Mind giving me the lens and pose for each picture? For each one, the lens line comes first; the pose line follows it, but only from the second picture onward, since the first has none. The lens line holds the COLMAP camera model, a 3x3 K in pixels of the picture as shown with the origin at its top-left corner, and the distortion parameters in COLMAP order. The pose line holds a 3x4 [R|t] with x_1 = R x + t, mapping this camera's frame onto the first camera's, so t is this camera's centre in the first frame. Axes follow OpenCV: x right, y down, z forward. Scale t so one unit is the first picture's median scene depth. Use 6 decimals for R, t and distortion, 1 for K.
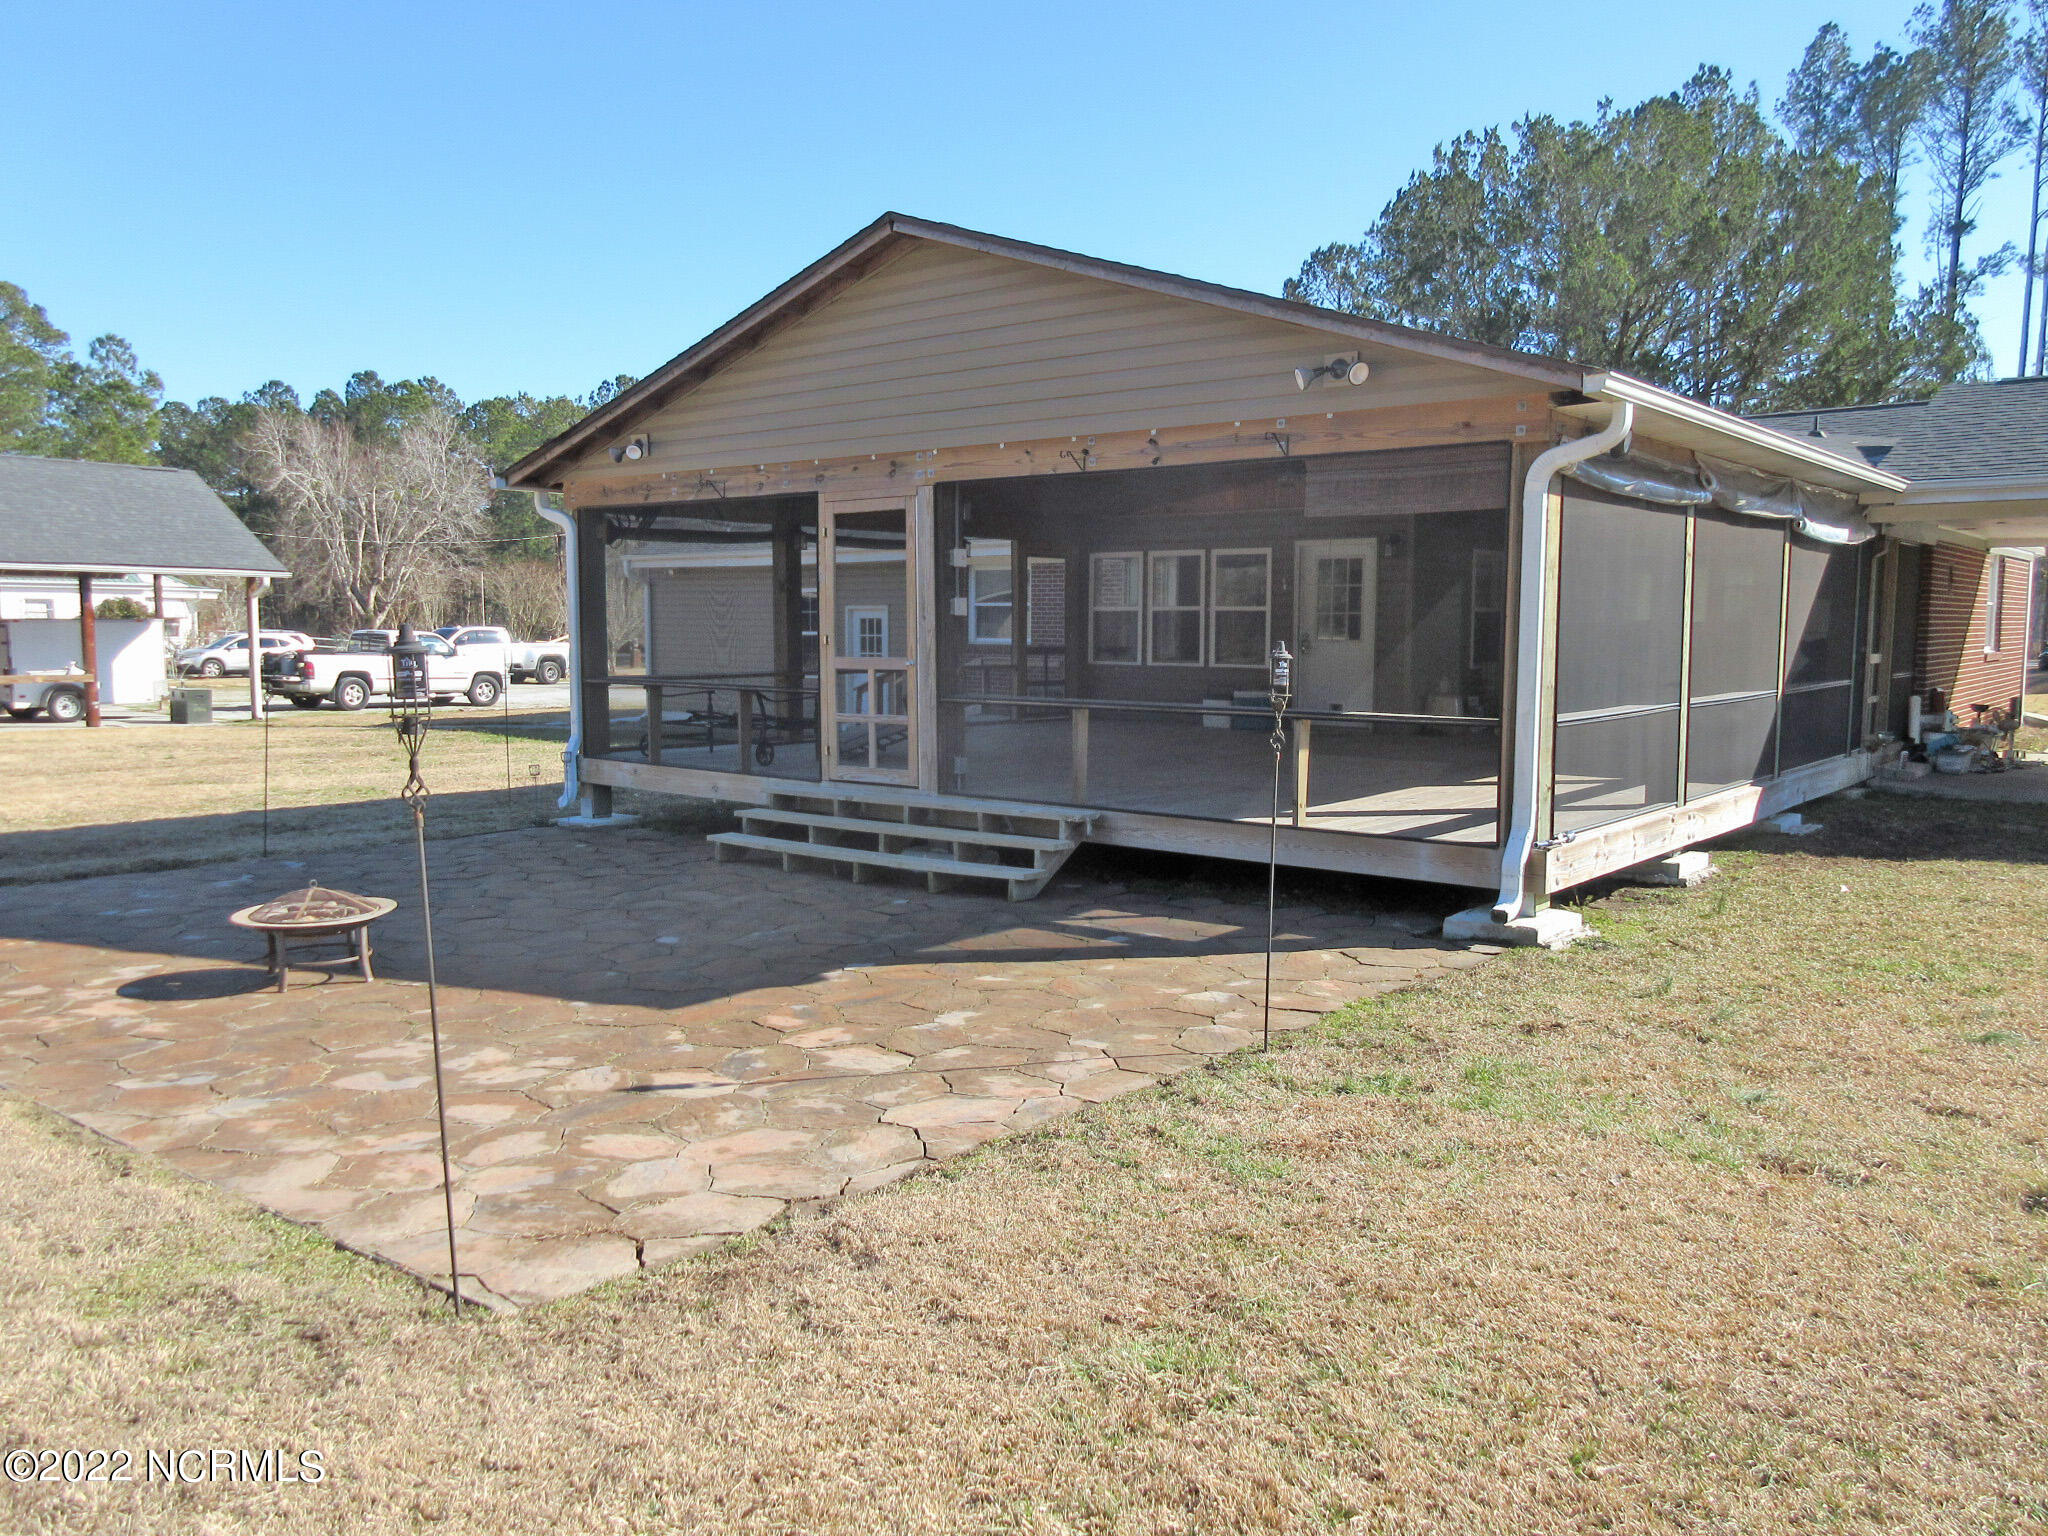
lens RADIAL K [[1547.4, 0, 1017.9], [0, 1547.4, 788.2], [0, 0, 1]] dist [0.009703, 0.008282]
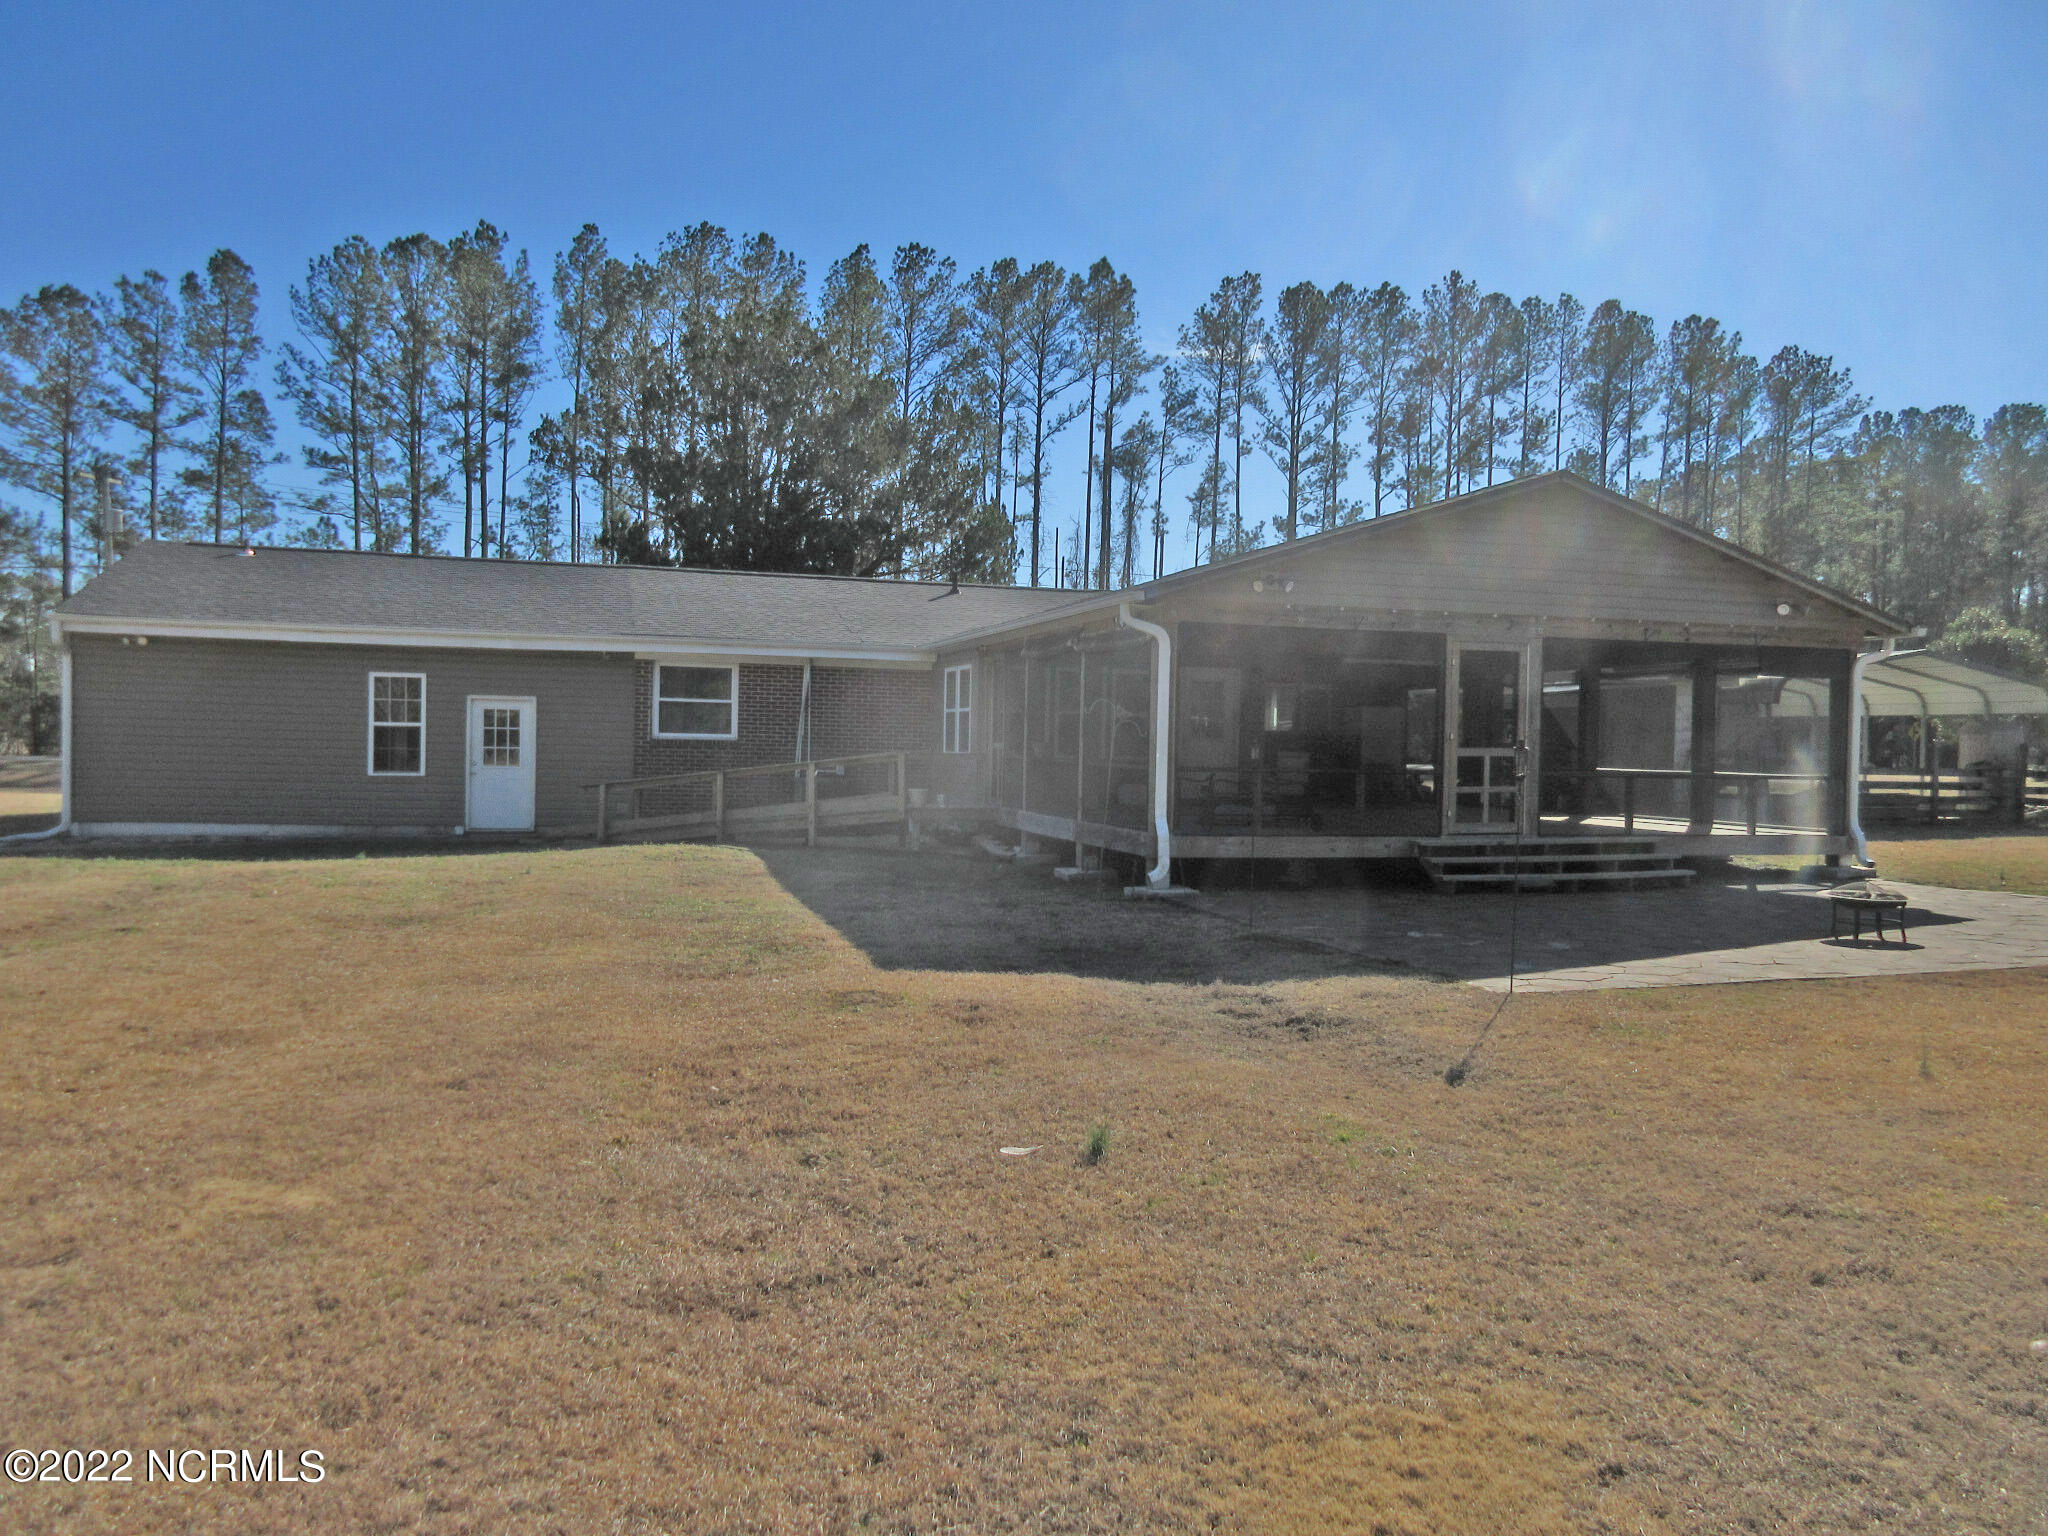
lens RADIAL K [[1547.4, 0, 1025.3], [0, 1547.4, 765.2], [0, 0, 1]] dist [0.009703, 0.008282]
pose [[0.557276, -0.008766, 0.830281, -1.580802], [0.072395, 0.996649, -0.038069, -0.043567], [-0.827165, 0.081323, 0.556044, 0.544021]]
